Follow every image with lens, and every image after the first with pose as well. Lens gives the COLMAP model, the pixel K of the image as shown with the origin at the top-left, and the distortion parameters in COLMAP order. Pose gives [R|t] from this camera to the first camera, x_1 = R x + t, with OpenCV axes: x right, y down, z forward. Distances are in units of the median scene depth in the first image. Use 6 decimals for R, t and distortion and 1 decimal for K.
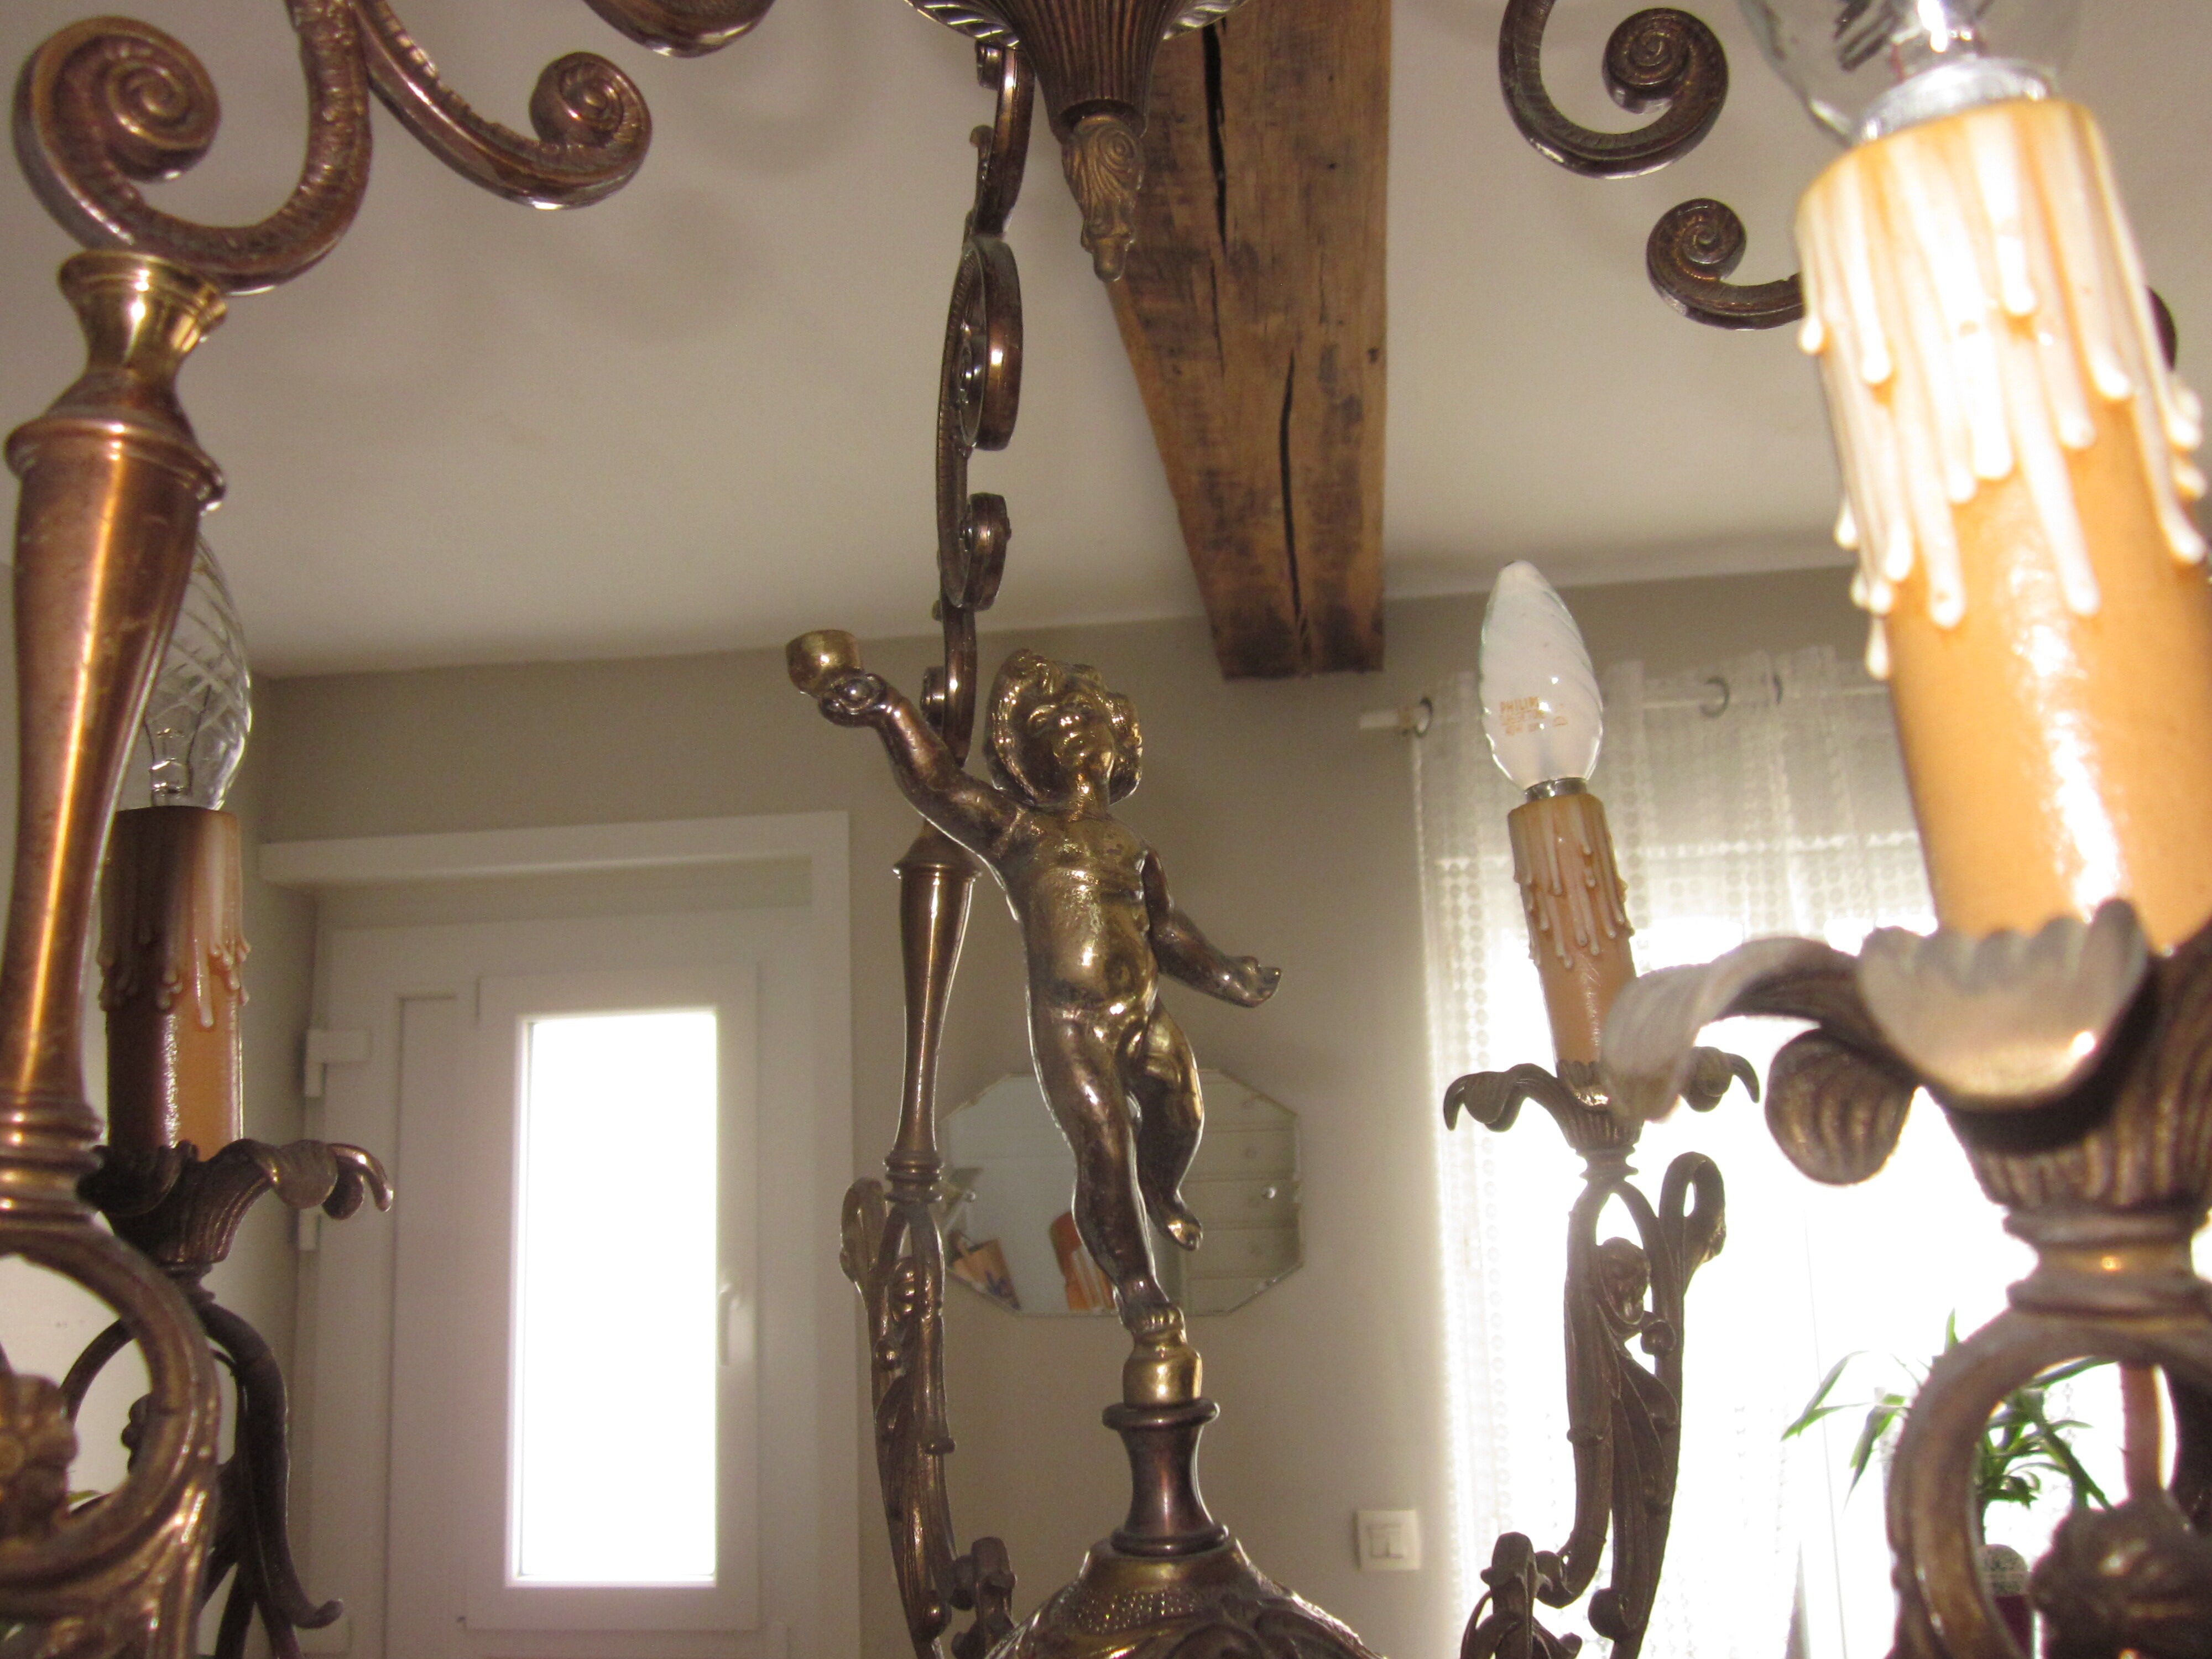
lens RADIAL K [[1834.4, 0, 1106.0], [0, 1834.4, 829.5], [0, 0, 1]] dist [-0.052271, 0.010804]
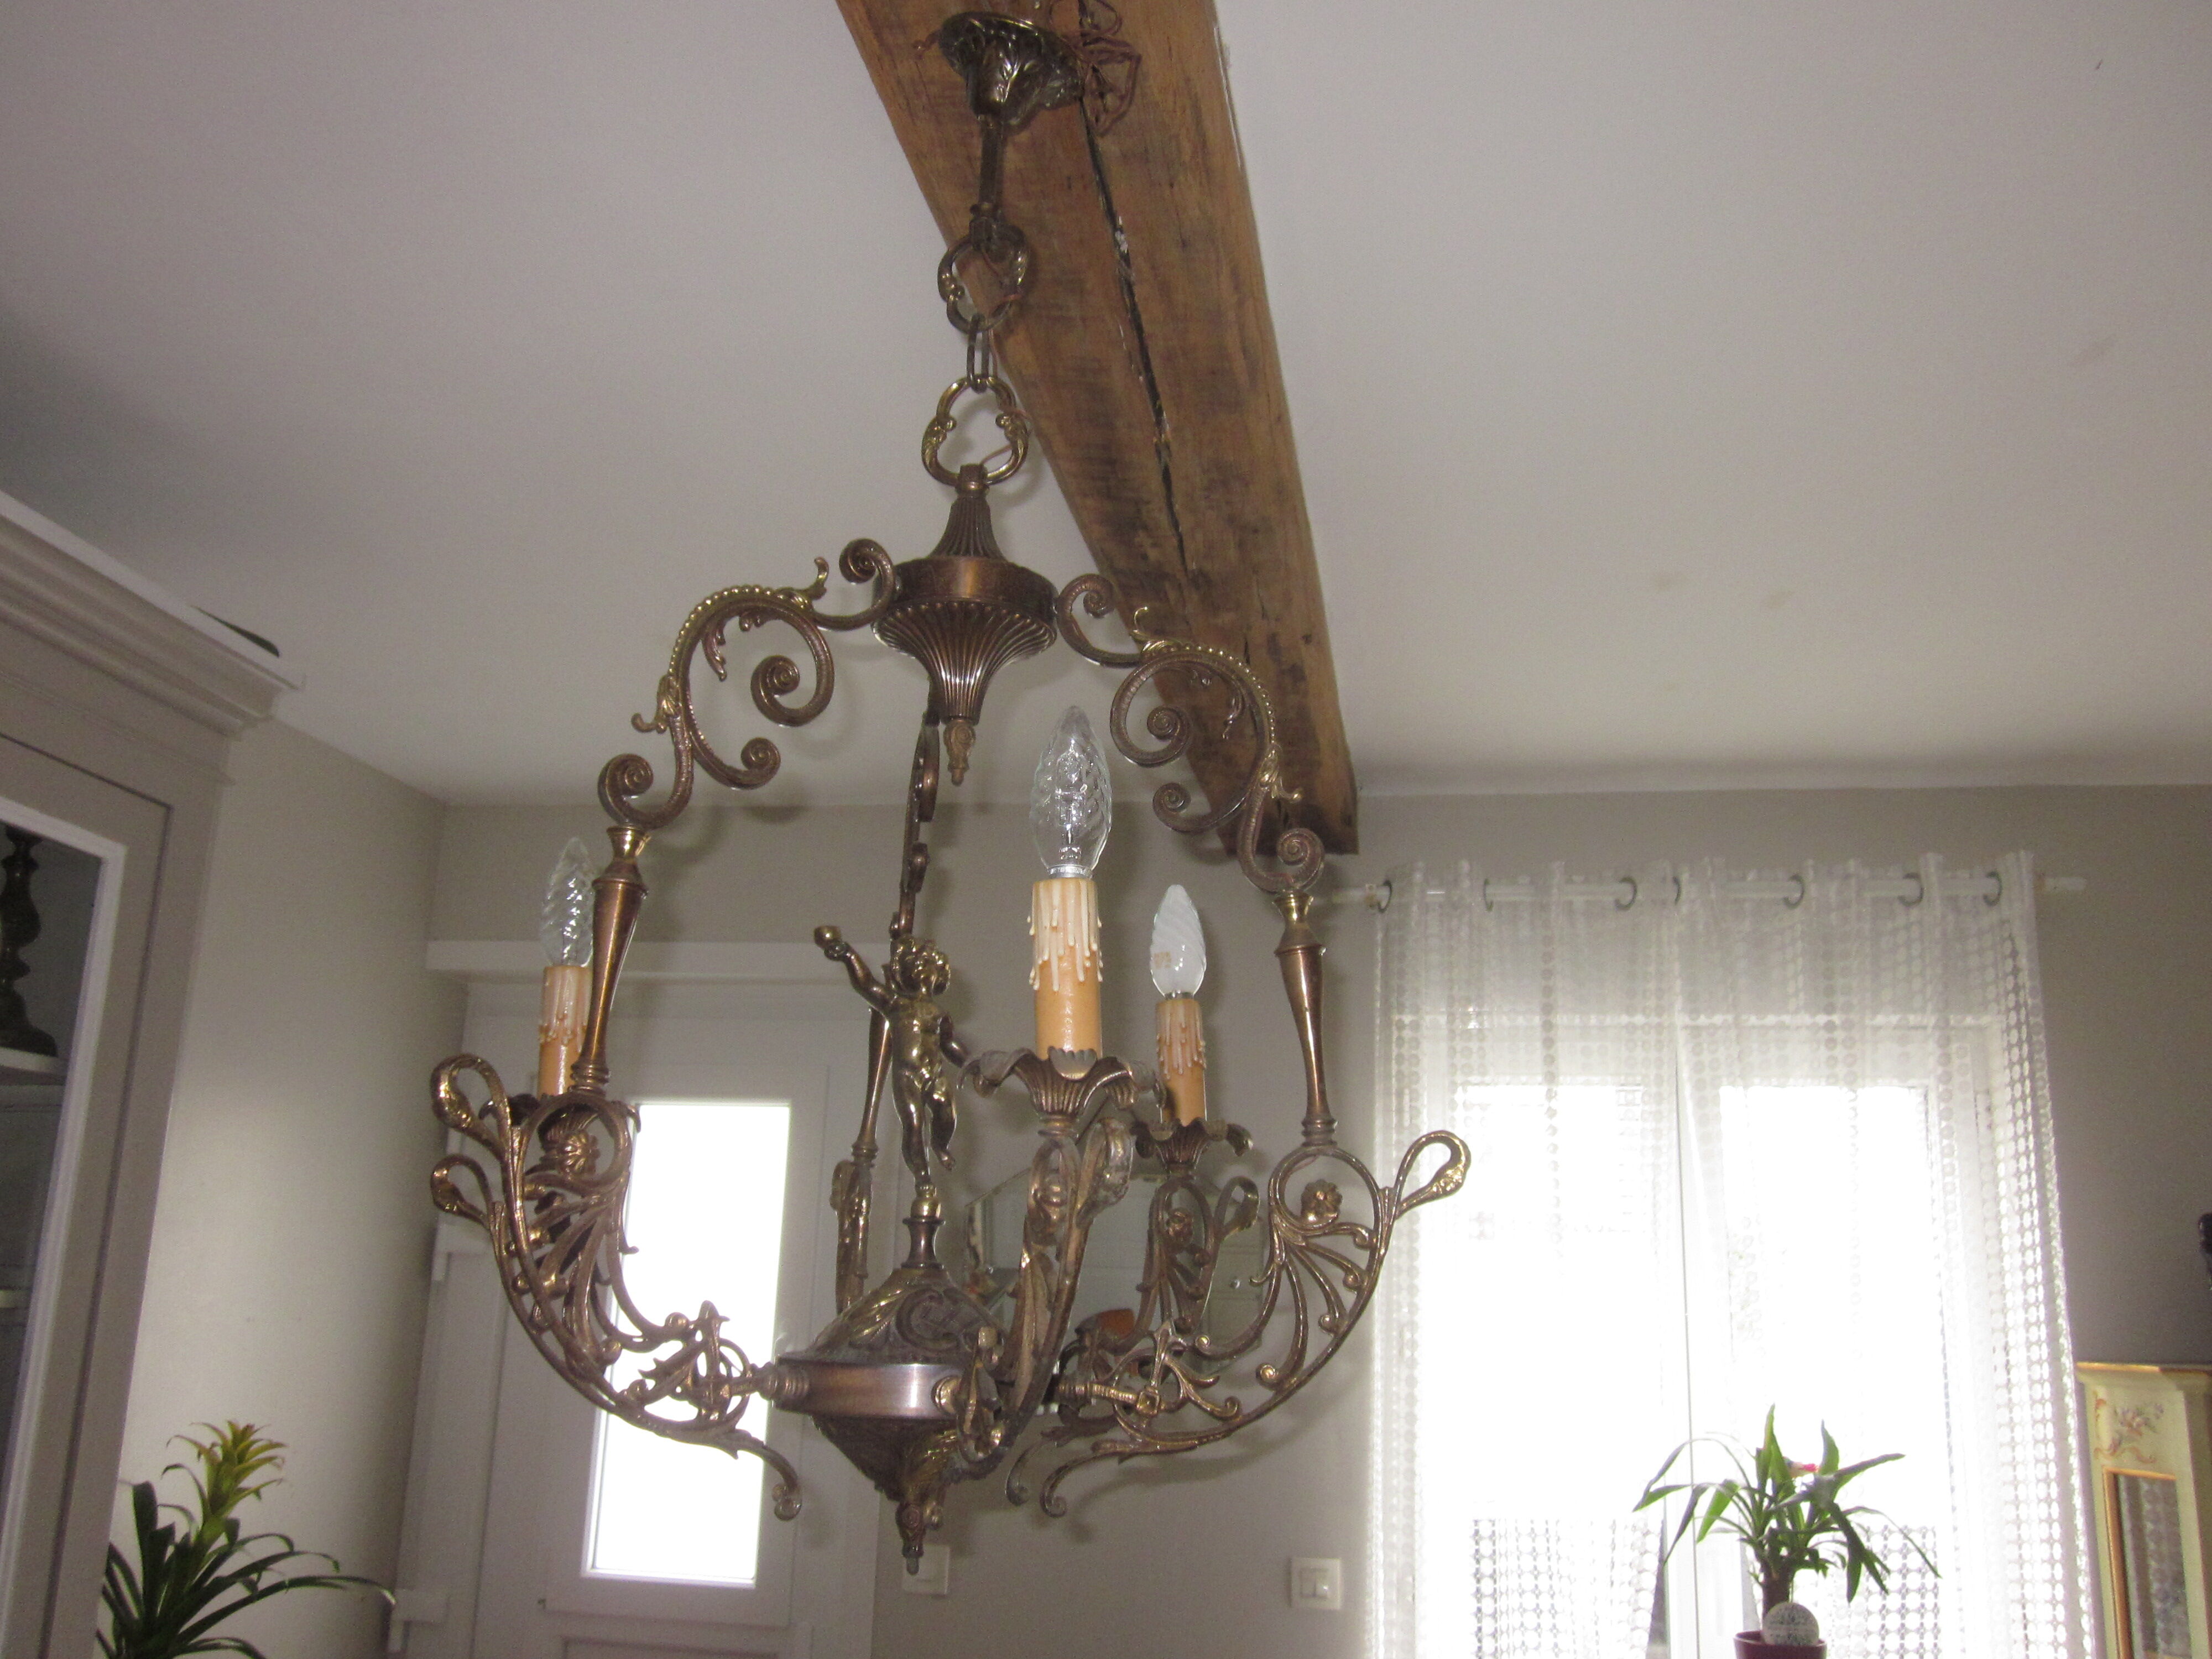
lens RADIAL K [[1789.9, 0, 1111.9], [0, 1789.9, 802.3], [0, 0, 1]] dist [-0.044456, 0.000553]
pose [[0.996823, 0.061734, -0.050333, 0.072176], [-0.065777, 0.994370, -0.083080, -0.018212], [0.044921, 0.086127, 0.995271, -0.304093]]
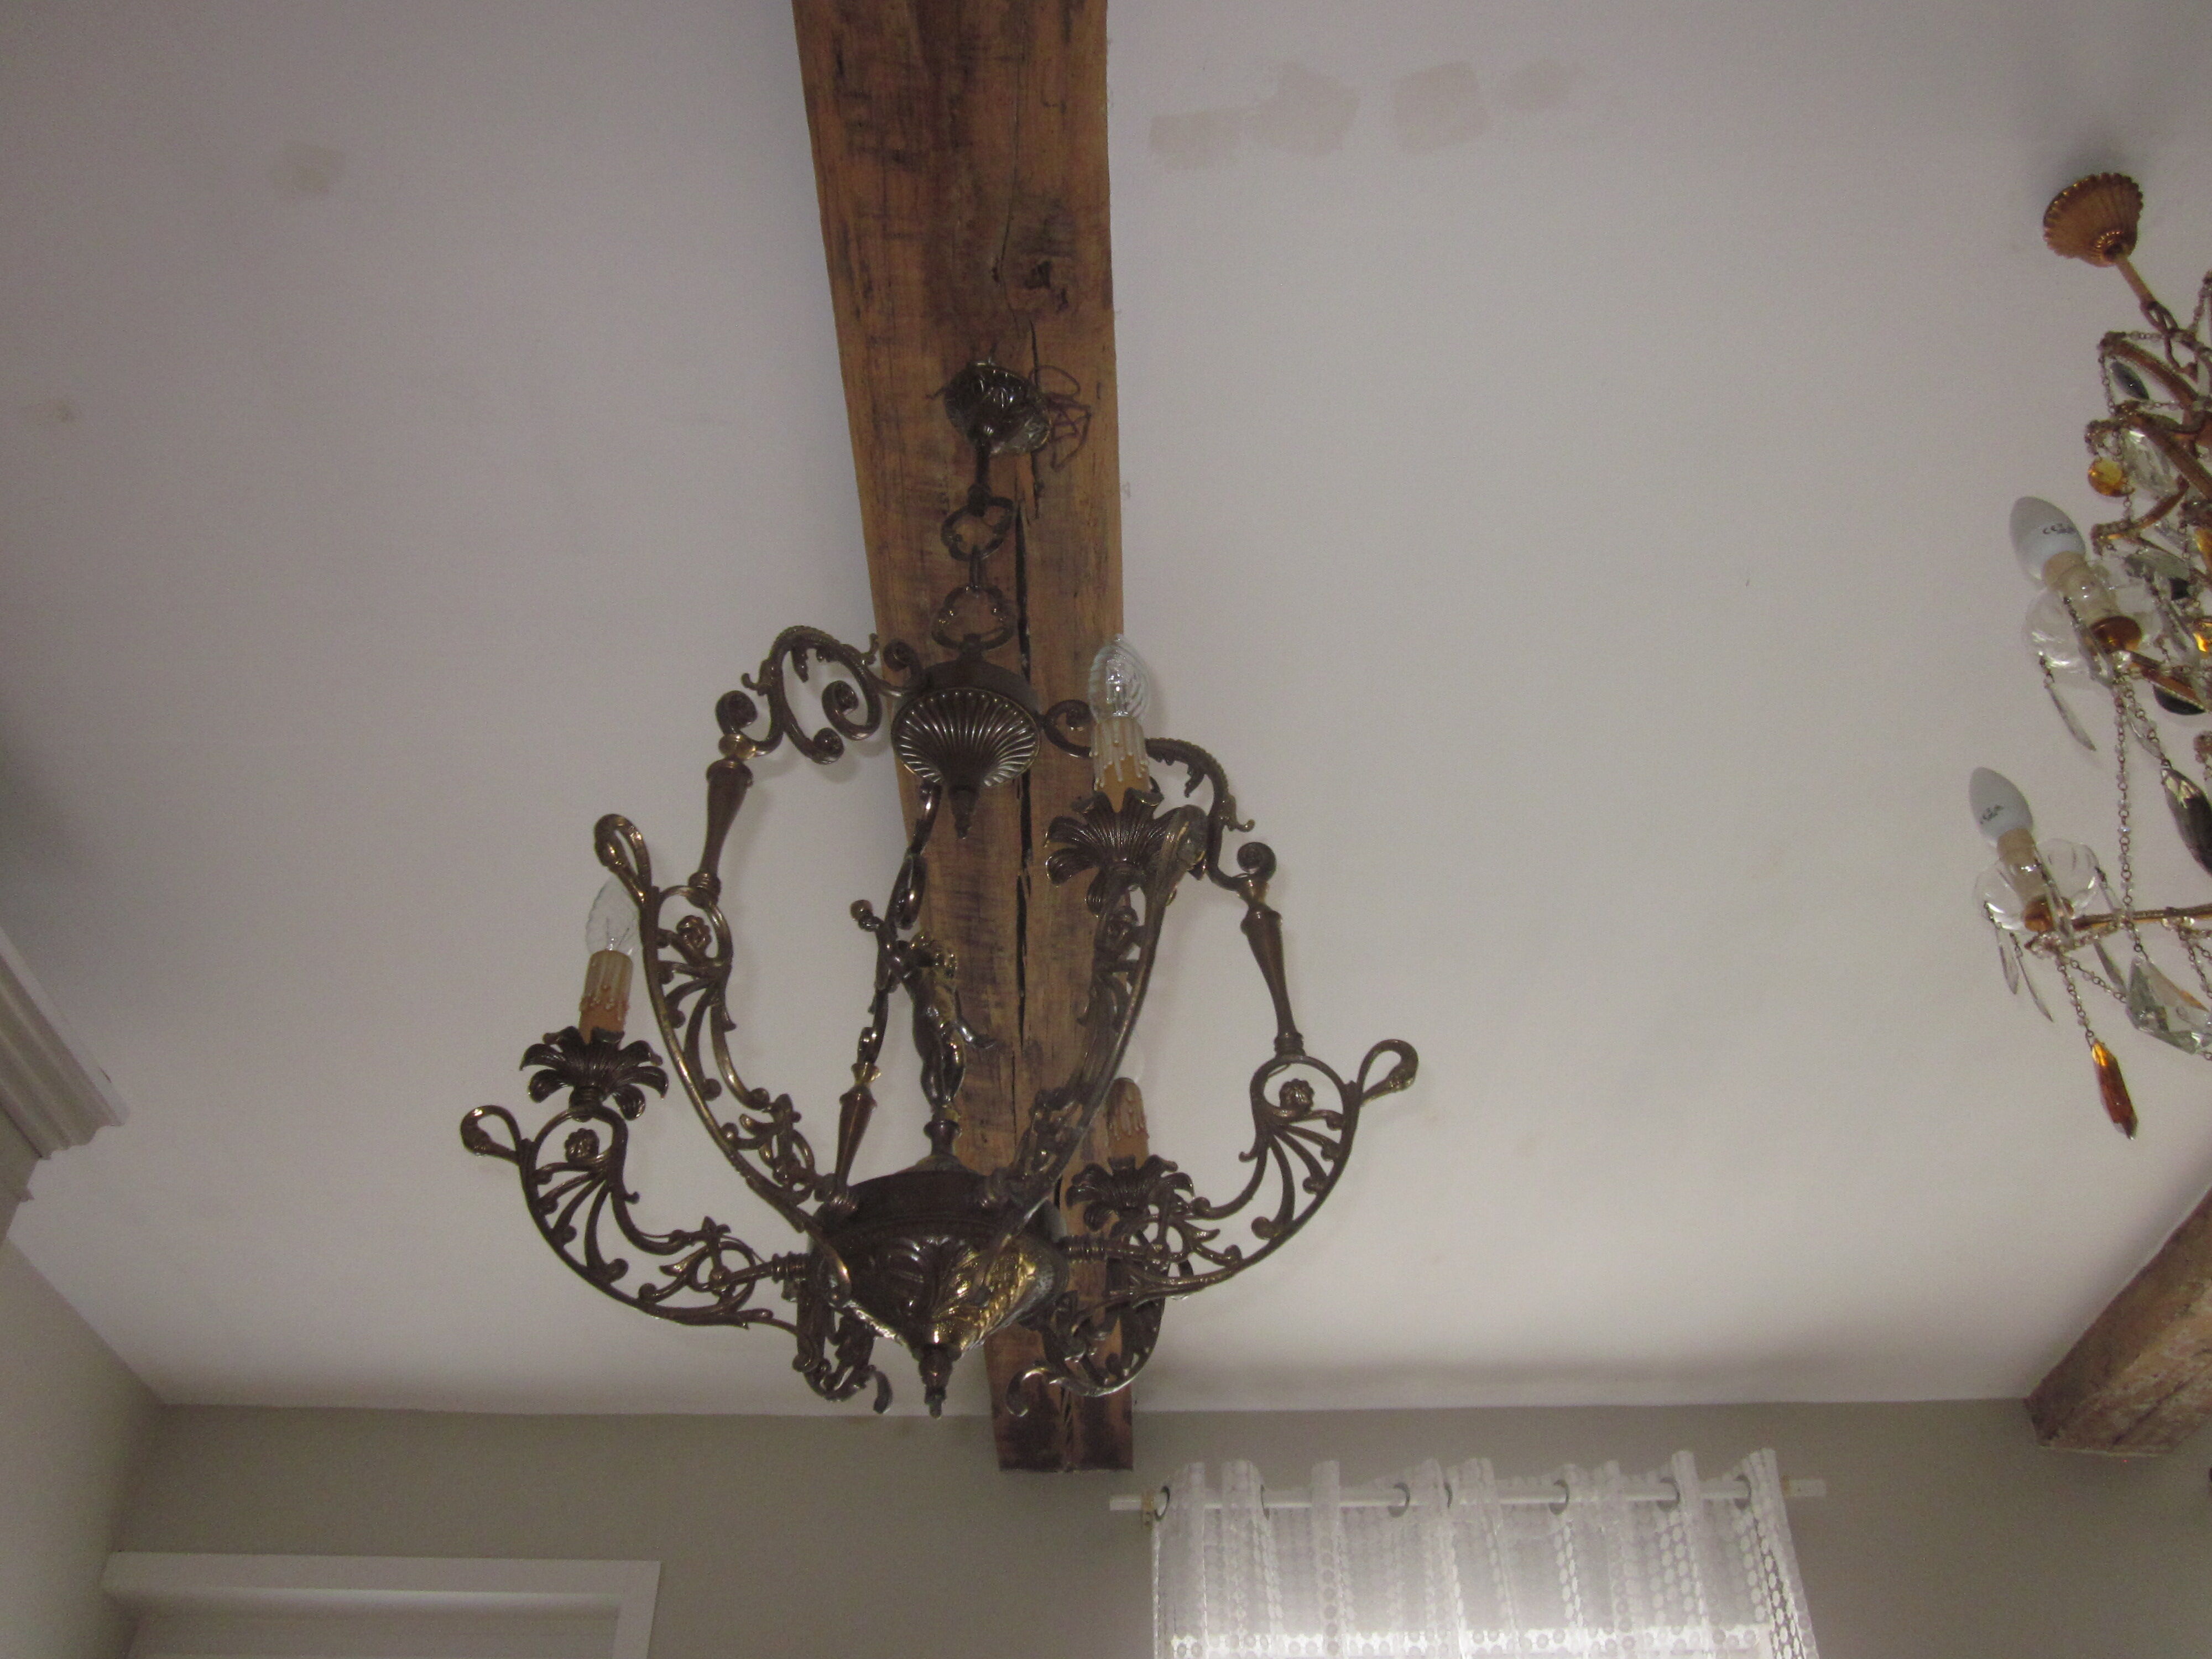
lens RADIAL K [[1791.3, 0, 1106.0], [0, 1791.3, 829.5], [0, 0, 1]] dist [-0.054481, -0.009396]
pose [[0.991217, 0.111327, 0.071386, 0.005566], [-0.058722, 0.854156, -0.516690, 0.252839], [-0.118497, 0.507960, 0.853191, -0.328387]]
